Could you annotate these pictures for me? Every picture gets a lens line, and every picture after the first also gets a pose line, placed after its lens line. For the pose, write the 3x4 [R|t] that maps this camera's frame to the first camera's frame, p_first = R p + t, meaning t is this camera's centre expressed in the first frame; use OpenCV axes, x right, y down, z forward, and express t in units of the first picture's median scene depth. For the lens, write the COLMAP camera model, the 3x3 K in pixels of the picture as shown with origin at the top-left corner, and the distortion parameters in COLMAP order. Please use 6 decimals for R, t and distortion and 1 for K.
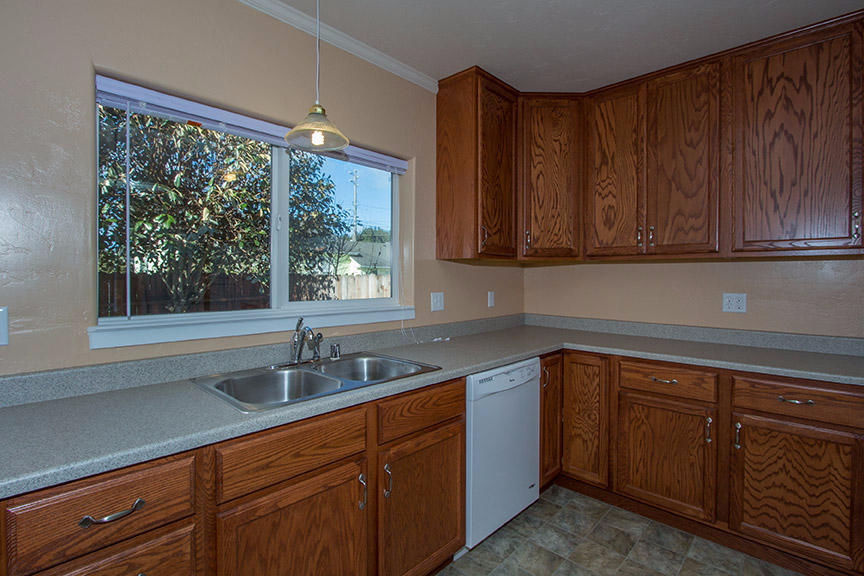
lens RADIAL K [[409.1, 0, 419.9], [0, 409.1, 279.8], [0, 0, 1]] dist [-0.028015, 0.005418]
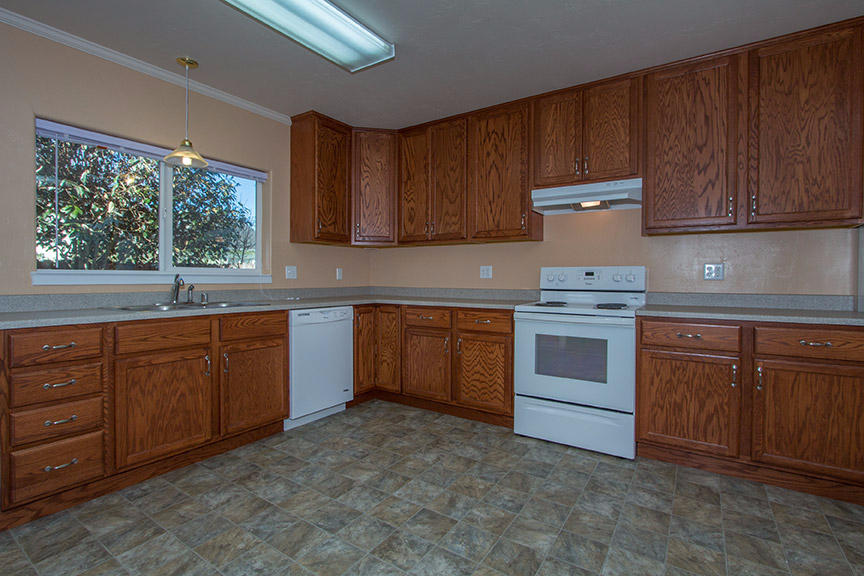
lens RADIAL K [[408.8, 0, 423.2], [0, 408.8, 281.3], [0, 0, 1]] dist [-0.025887, 0.004701]
pose [[0.985463, -0.001803, 0.169882, 0.281161], [0.001569, 0.999998, 0.001512, 0.091373], [-0.169885, -0.001224, 0.985463, -0.520232]]
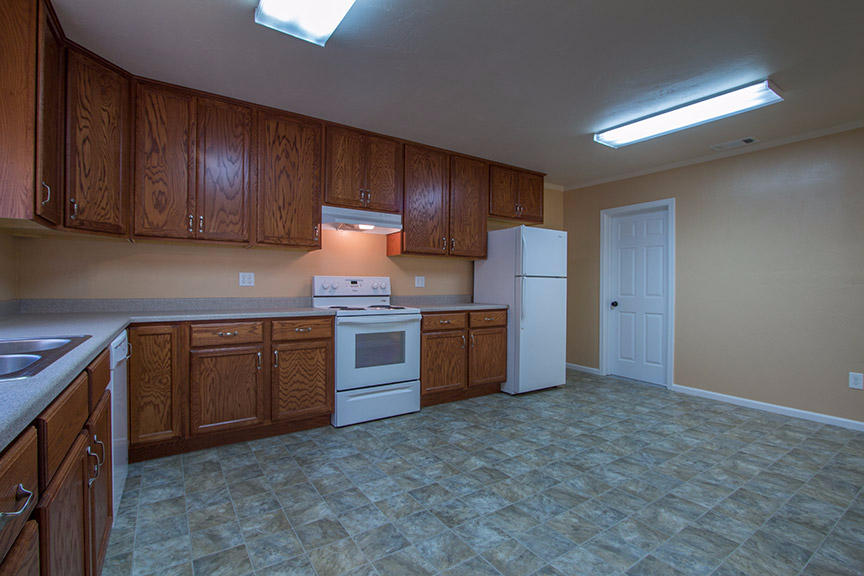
lens RADIAL K [[398.7, 0, 433.9], [0, 398.7, 287.7], [0, 0, 1]] dist [-0.024779, 0.004567]
pose [[0.202511, -0.007976, 0.979248, -0.471366], [0.002684, 0.999968, 0.007590, 0.079663], [-0.979276, 0.001092, 0.202526, 0.066679]]
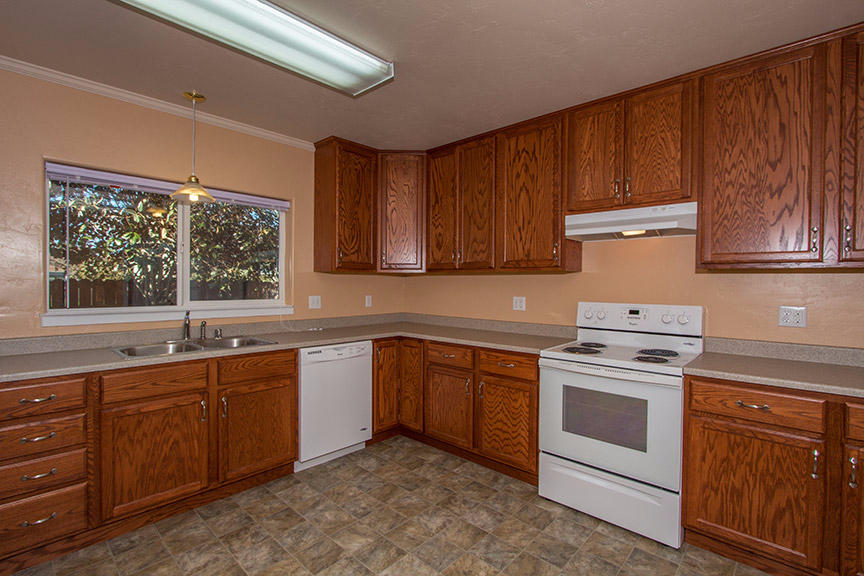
lens RADIAL K [[398.7, 0, 433.9], [0, 398.7, 287.7], [0, 0, 1]] dist [-0.024779, 0.004567]
pose [[0.999608, 0.003320, 0.027793, 0.452555], [-0.003396, 0.999991, 0.002669, -0.000819], [-0.027784, -0.002762, 0.999610, -0.395198]]
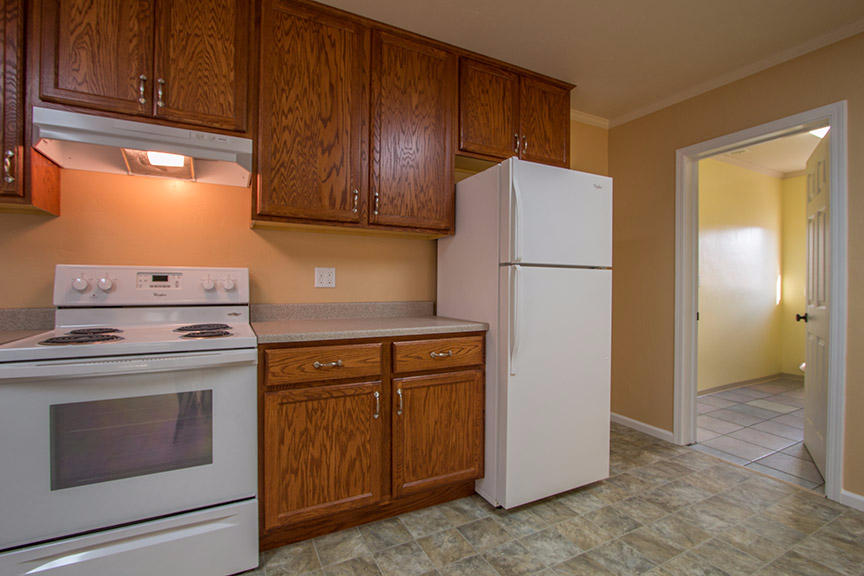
lens RADIAL K [[398.7, 0, 433.9], [0, 398.7, 287.7], [0, 0, 1]] dist [-0.024779, 0.004567]
pose [[0.313929, -0.008744, 0.949406, 0.468958], [0.003895, 0.999961, 0.007922, 0.084622], [-0.949438, 0.001211, 0.313951, -0.062244]]
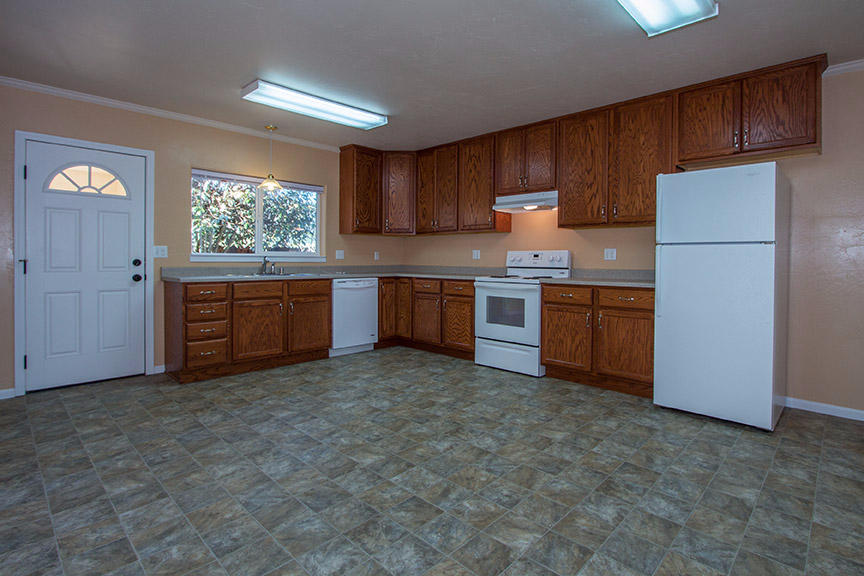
lens RADIAL K [[432.9, 0, 453.7], [0, 432.9, 264.6], [0, 0, 1]] dist [-0.031306, 0.000470]
pose [[0.999699, 0.002140, 0.024446, 0.618797], [-0.002213, 0.999993, 0.002957, 0.105173], [-0.024439, -0.003010, 0.999697, -1.297345]]
